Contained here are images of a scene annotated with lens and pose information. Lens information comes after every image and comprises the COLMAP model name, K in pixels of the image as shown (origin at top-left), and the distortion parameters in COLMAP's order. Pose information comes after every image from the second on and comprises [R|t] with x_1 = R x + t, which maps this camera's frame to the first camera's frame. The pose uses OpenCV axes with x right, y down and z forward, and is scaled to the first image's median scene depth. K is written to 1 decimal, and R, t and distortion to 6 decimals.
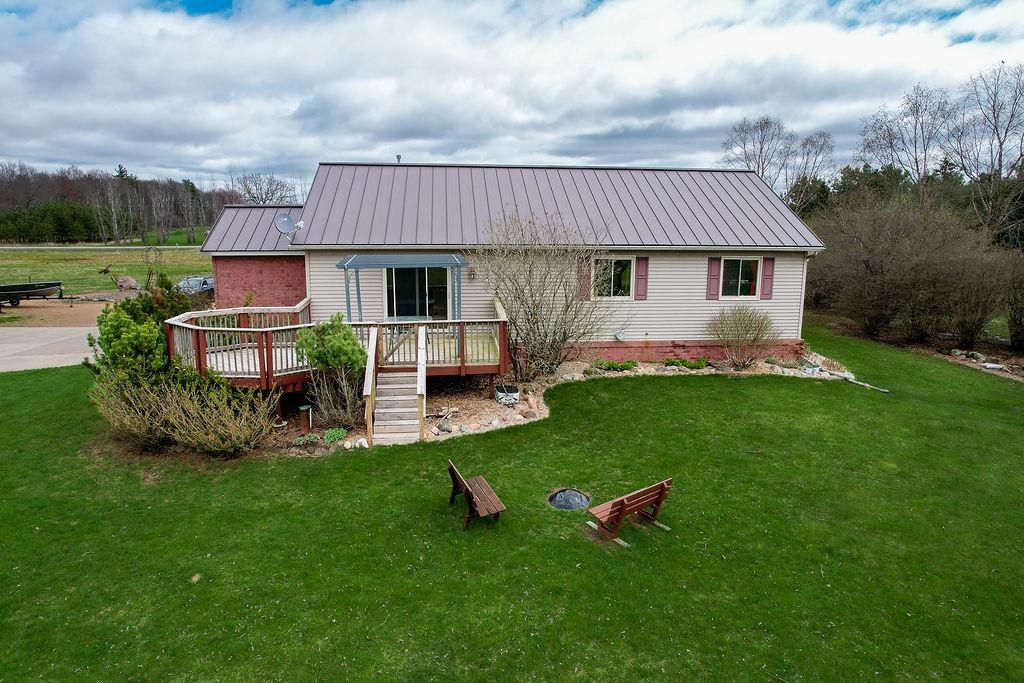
lens RADIAL K [[653.3, 0, 517.2], [0, 653.3, 344.3], [0, 0, 1]] dist [-0.076588, 0.067410]
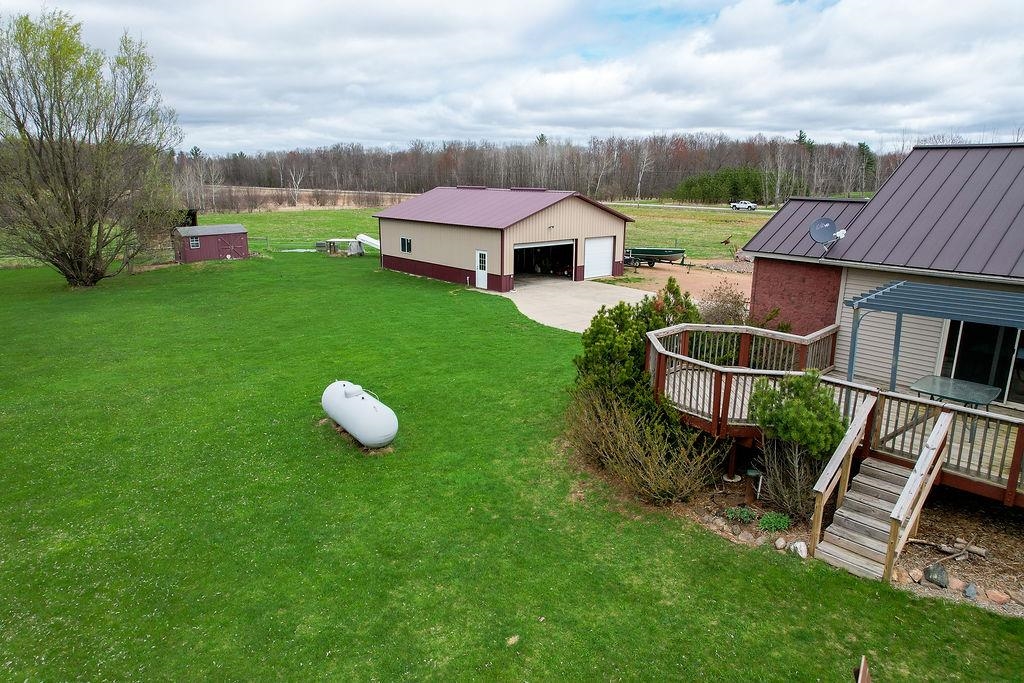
lens RADIAL K [[653.3, 0, 517.2], [0, 653.3, 344.3], [0, 0, 1]] dist [-0.076588, 0.067410]
pose [[0.584855, 0.202734, -0.785394, 0.097614], [-0.158910, 0.978136, 0.134152, -0.117270], [0.795419, 0.046348, 0.604285, 0.263662]]
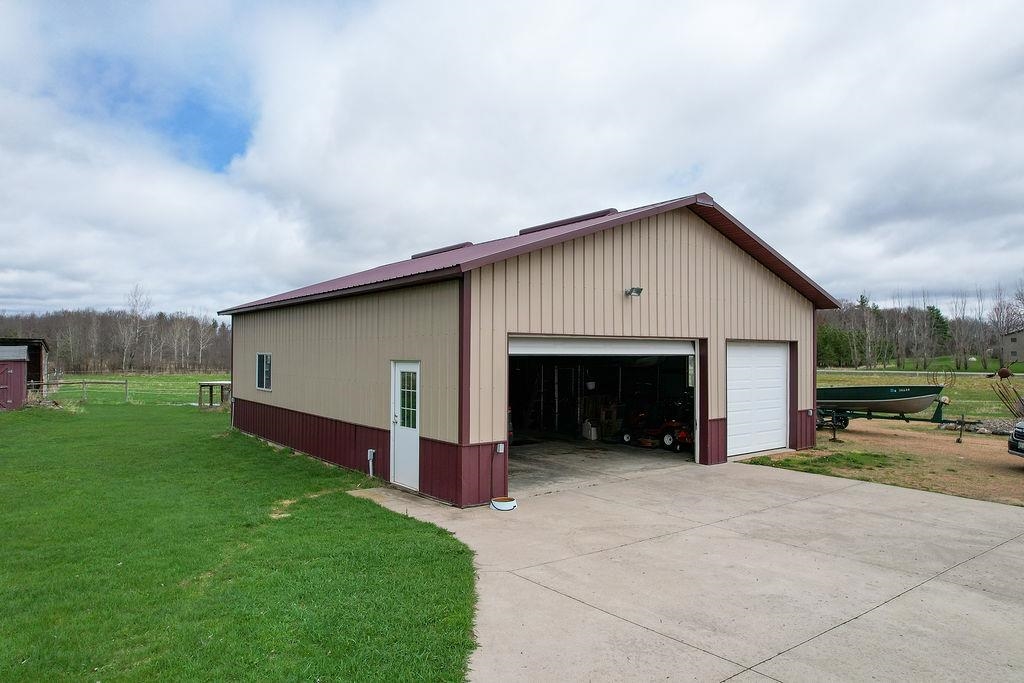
lens RADIAL K [[653.3, 0, 517.2], [0, 653.3, 344.3], [0, 0, 1]] dist [-0.076588, 0.067410]
pose [[0.526234, -0.016014, -0.850189, -1.339796], [-0.161774, 0.979677, -0.118584, -0.062111], [0.834810, 0.199942, 0.512948, 1.392601]]
